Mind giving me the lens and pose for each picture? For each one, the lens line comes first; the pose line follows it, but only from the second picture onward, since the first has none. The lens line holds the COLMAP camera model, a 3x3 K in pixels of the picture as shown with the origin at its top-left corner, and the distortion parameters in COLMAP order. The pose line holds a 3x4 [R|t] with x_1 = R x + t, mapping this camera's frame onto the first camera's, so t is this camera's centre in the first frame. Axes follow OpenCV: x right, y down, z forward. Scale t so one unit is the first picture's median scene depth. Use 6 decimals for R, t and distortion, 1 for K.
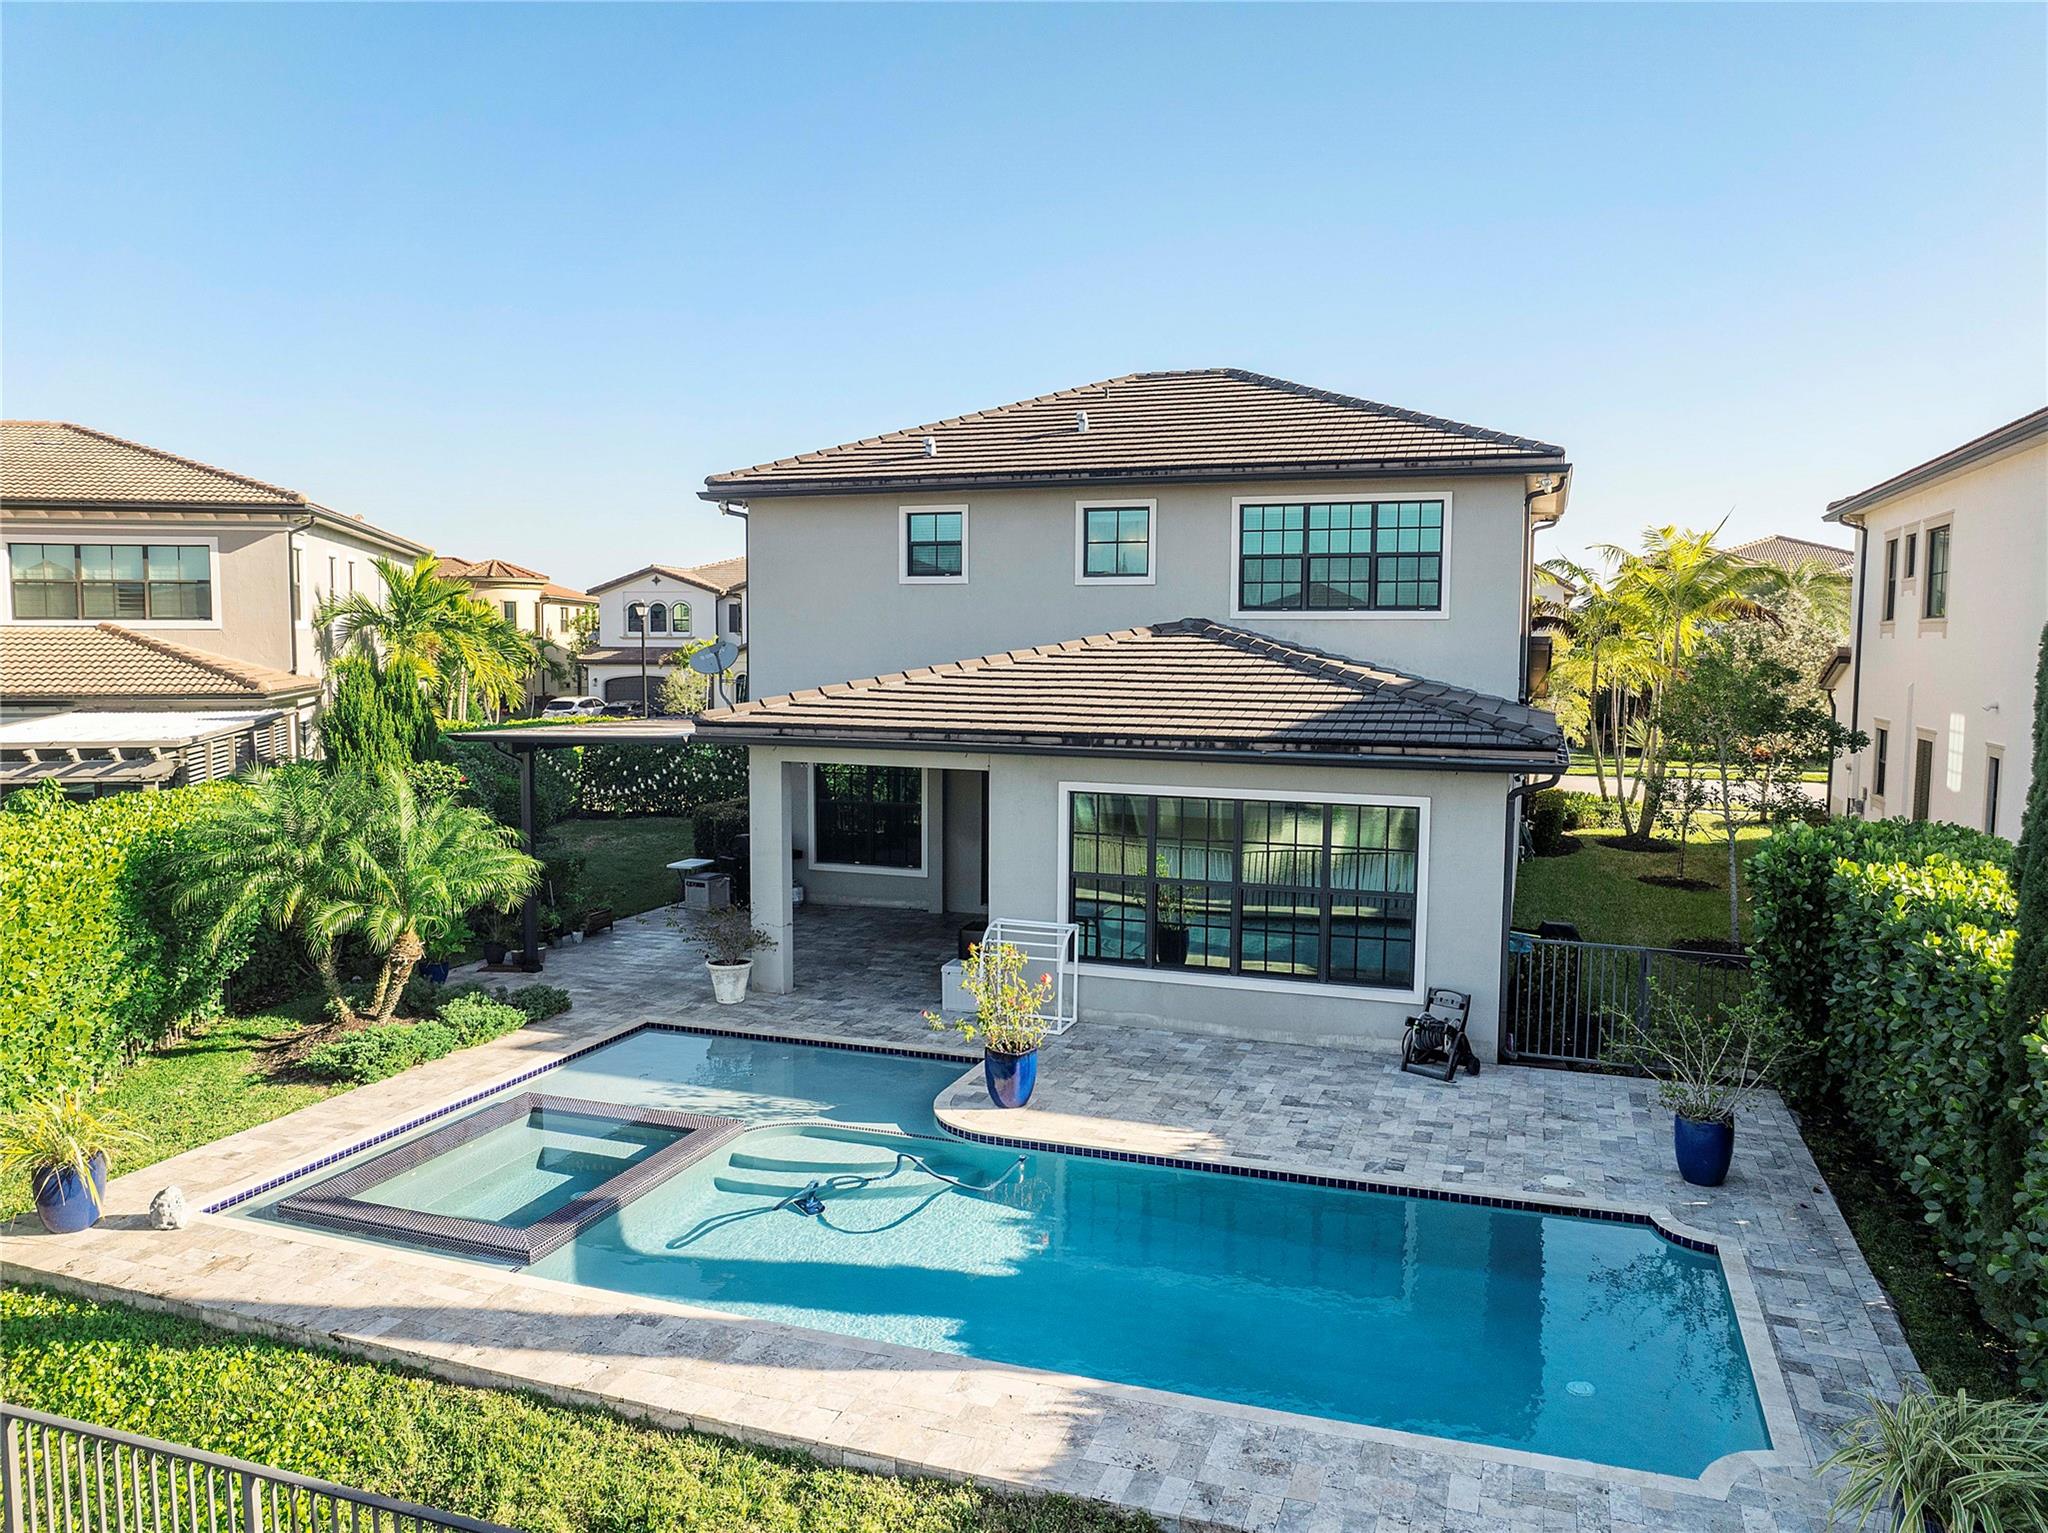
lens RADIAL K [[1454.2, 0, 1028.9], [0, 1454.2, 760.9], [0, 0, 1]] dist [-0.036192, -0.008140]
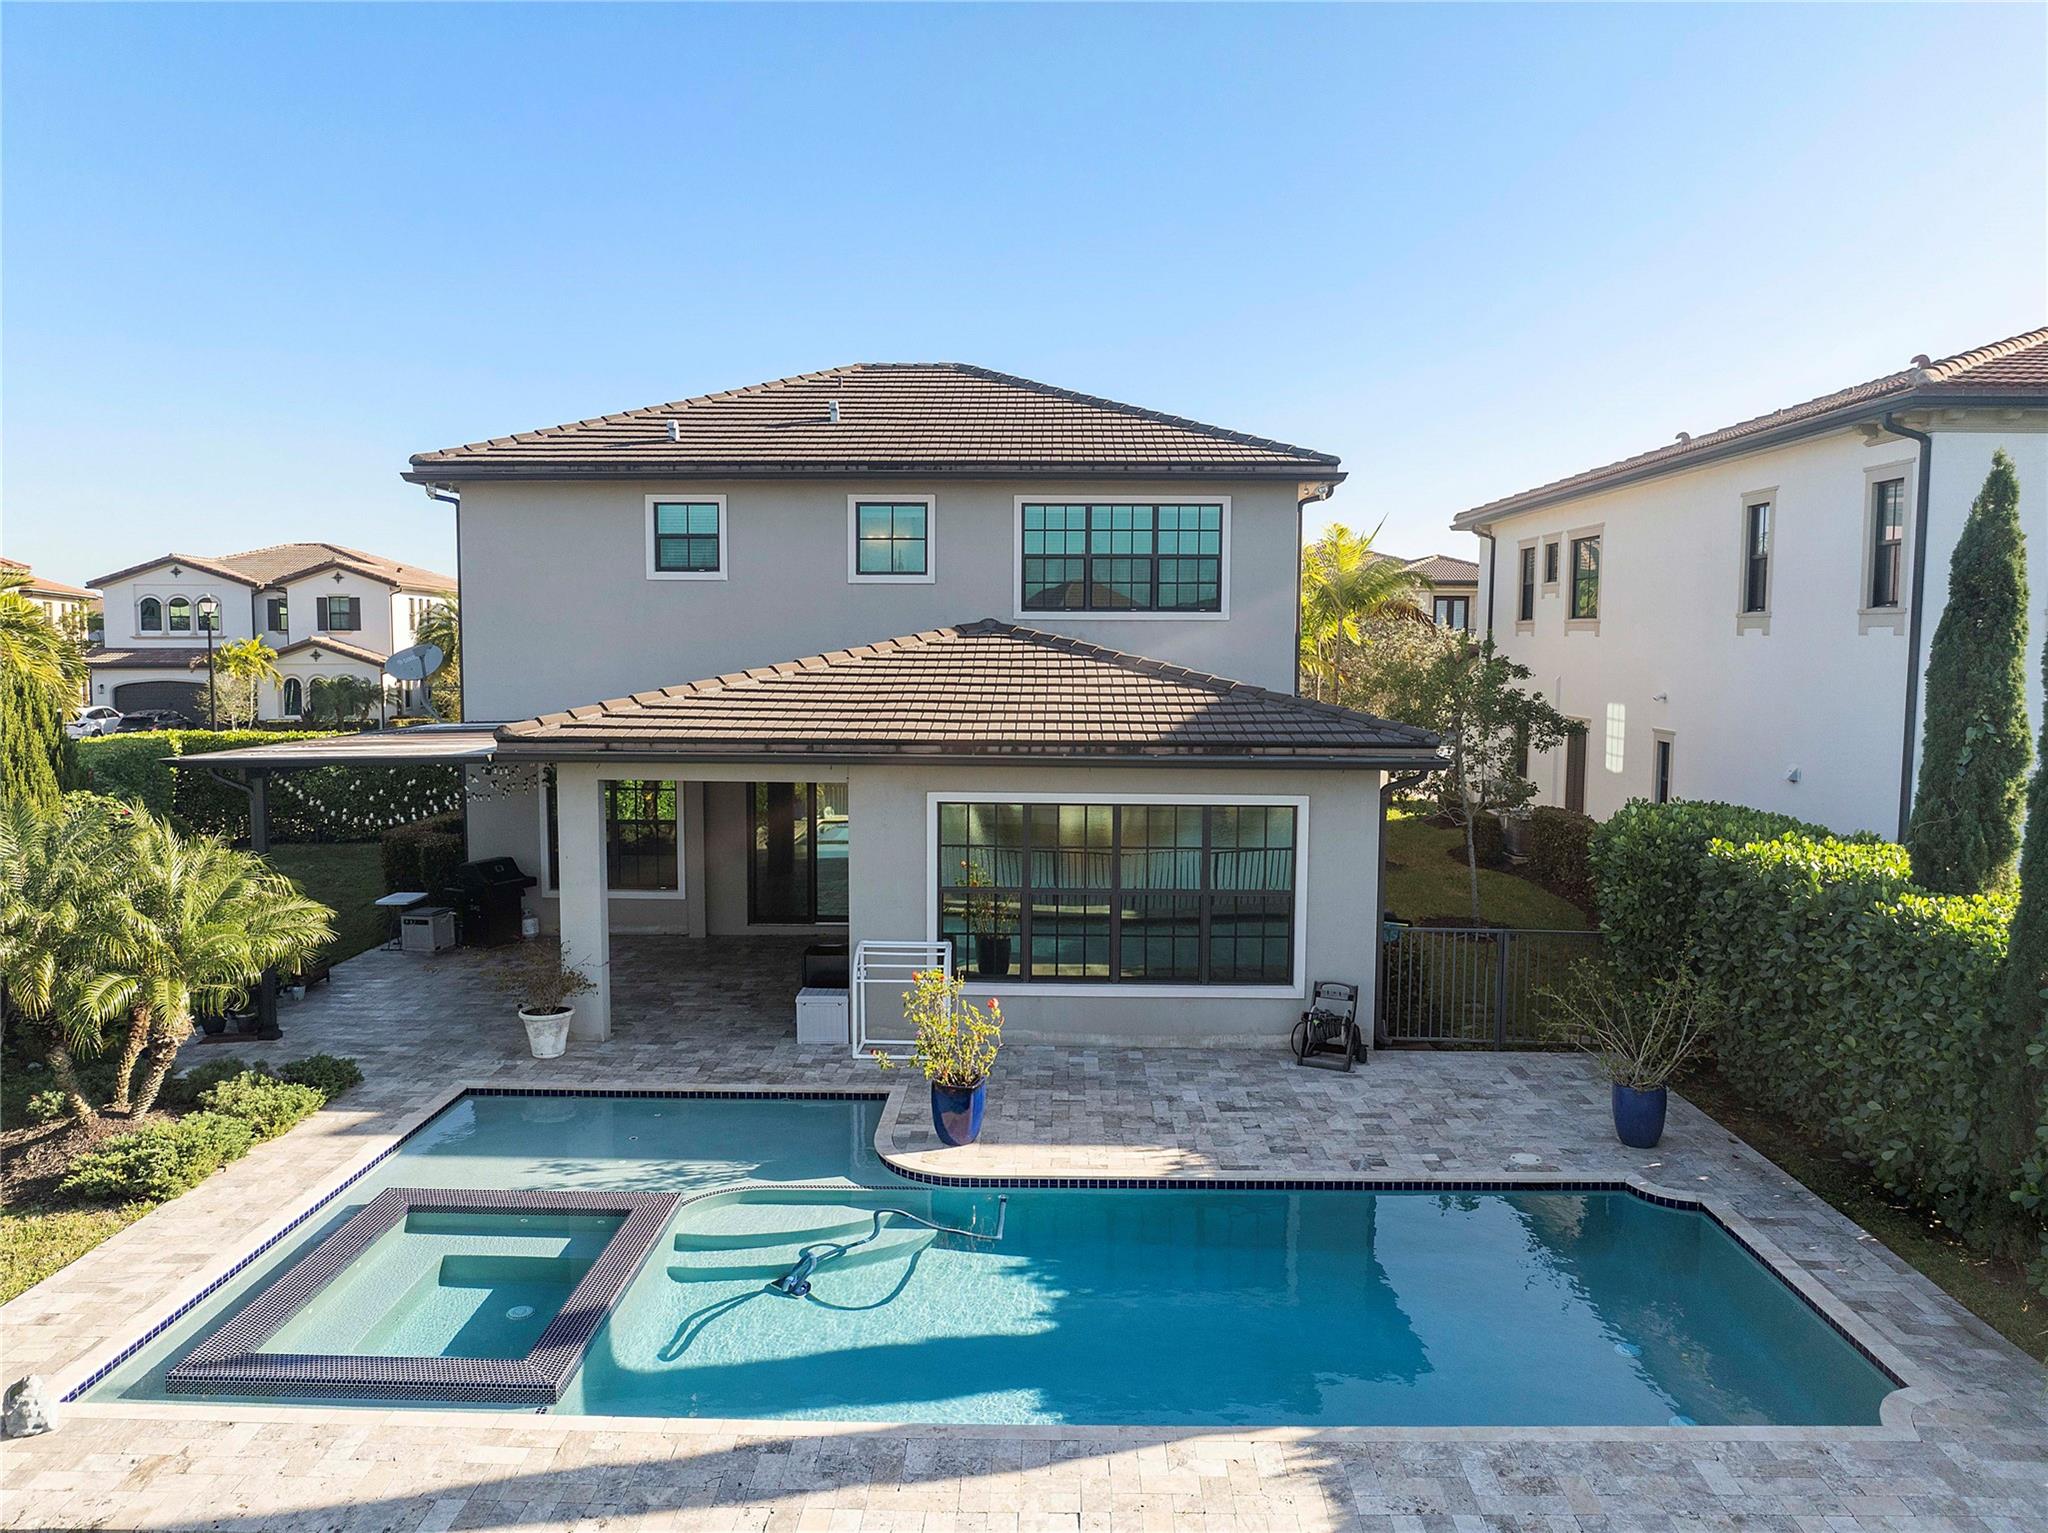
lens RADIAL K [[1457.7, 0, 1029.7], [0, 1457.7, 760.8], [0, 0, 1]] dist [-0.040094, -0.001141]
pose [[0.948916, -0.027734, 0.314308, -0.205802], [0.027042, 0.999613, 0.006564, -0.010275], [-0.314369, 0.002271, 0.949298, 0.077690]]
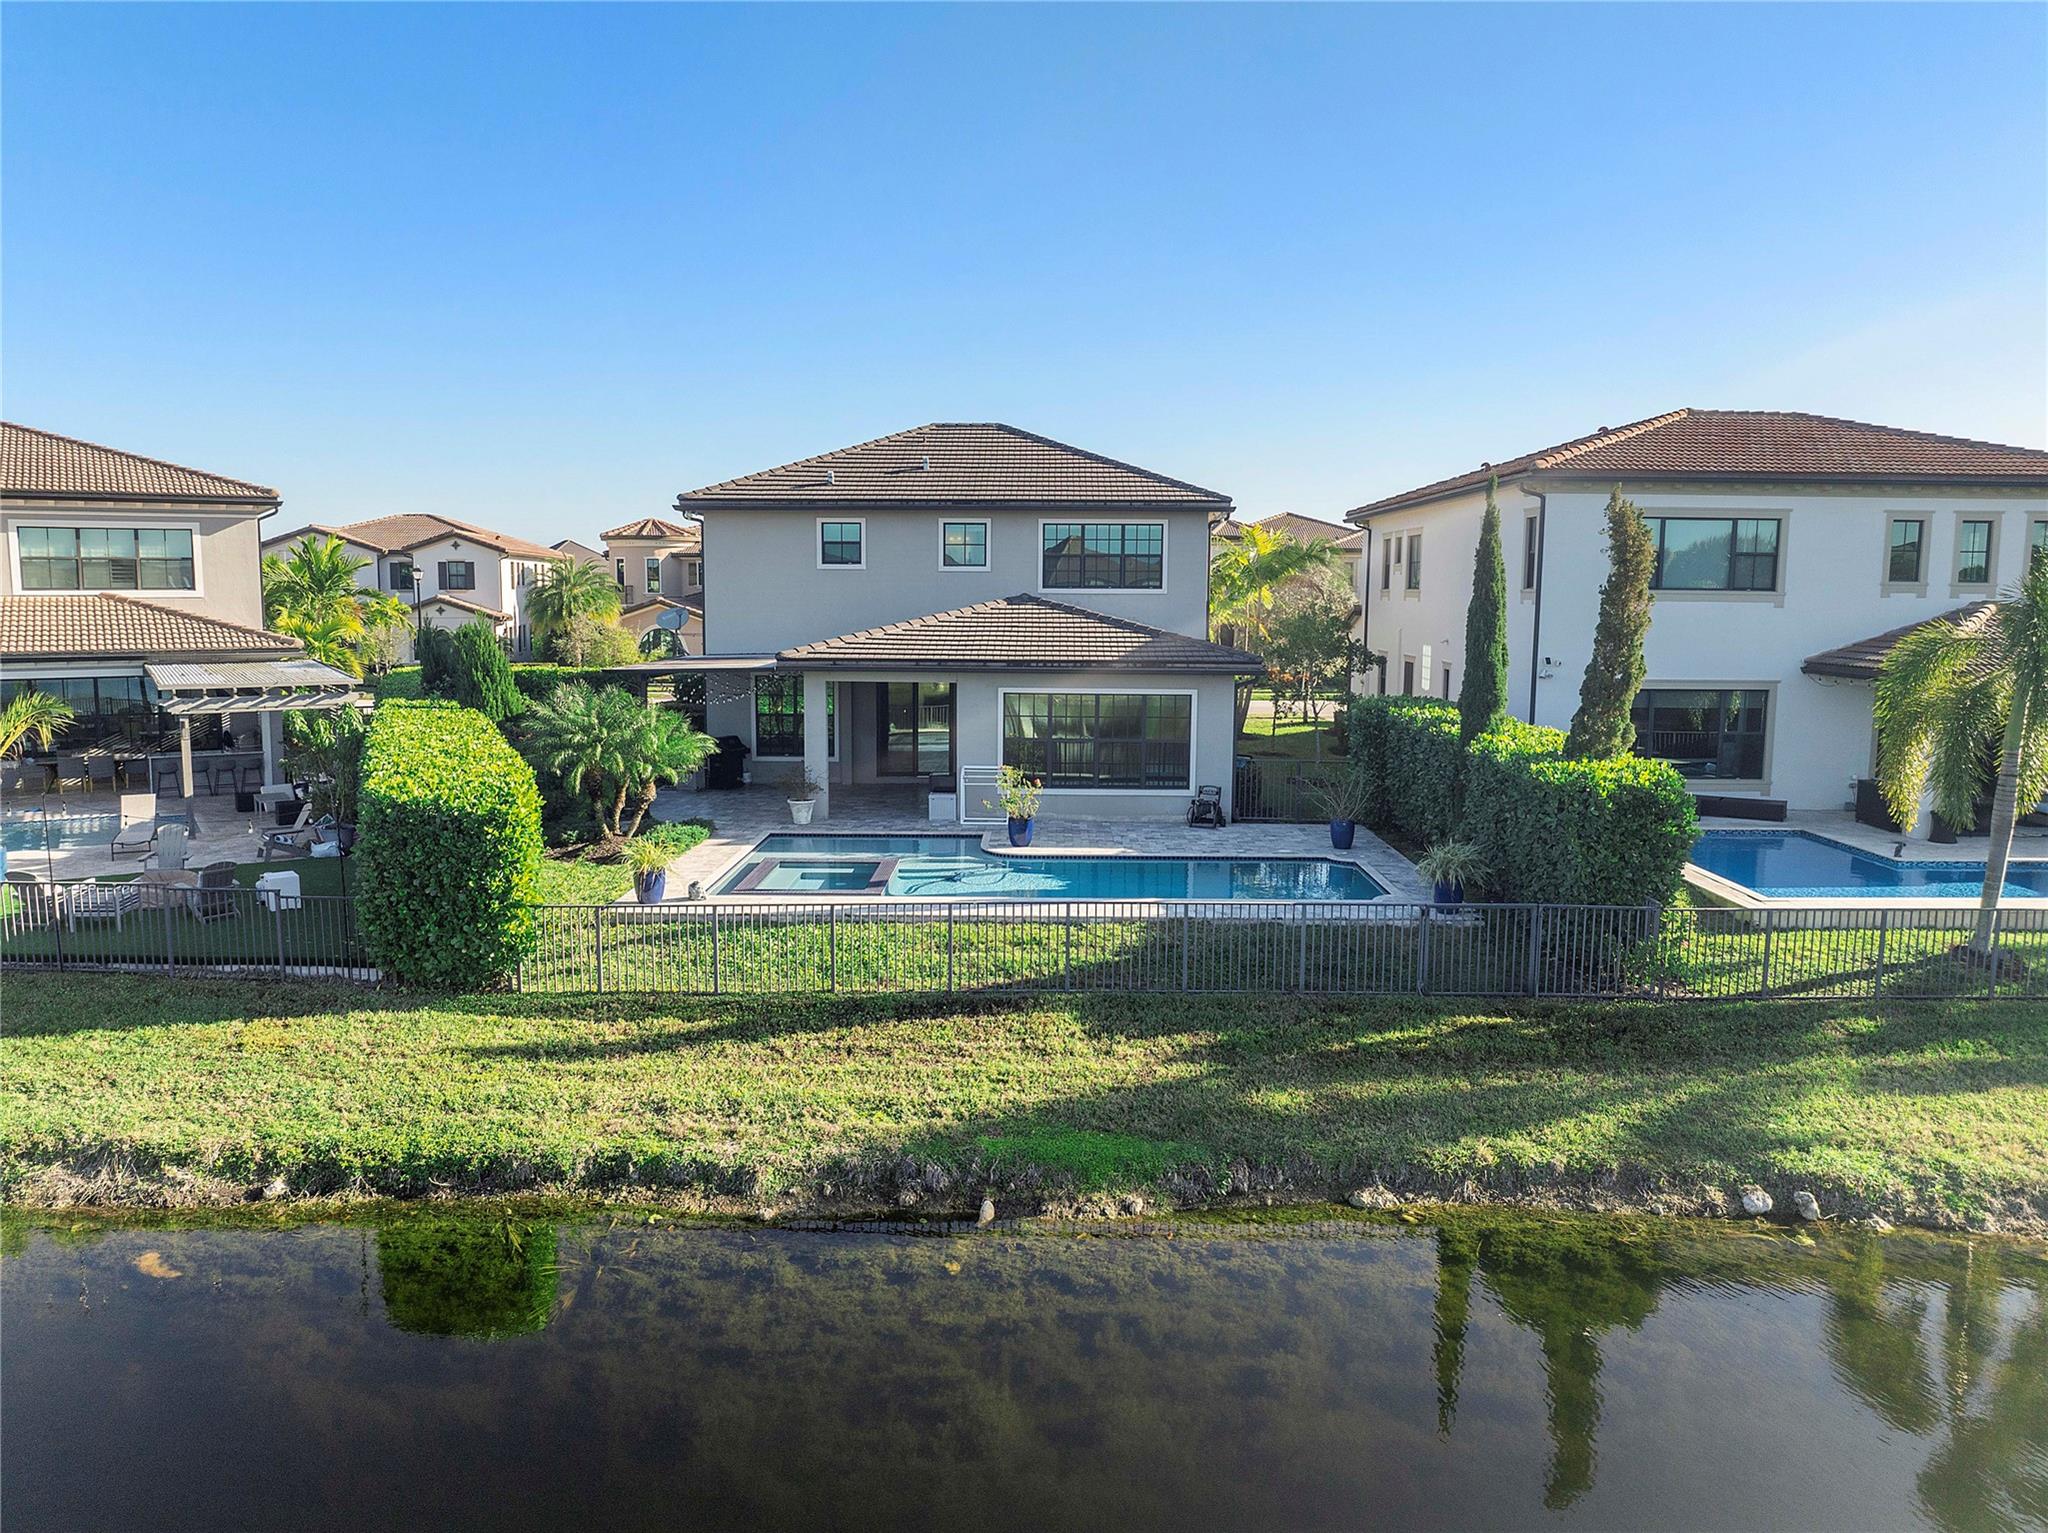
lens RADIAL K [[1457.7, 0, 1029.7], [0, 1457.7, 760.8], [0, 0, 1]] dist [-0.040094, -0.001141]
pose [[0.948142, -0.037384, 0.315640, -0.500063], [0.026405, 0.998891, 0.038991, 0.034247], [-0.316747, -0.028634, 0.948078, -0.709140]]
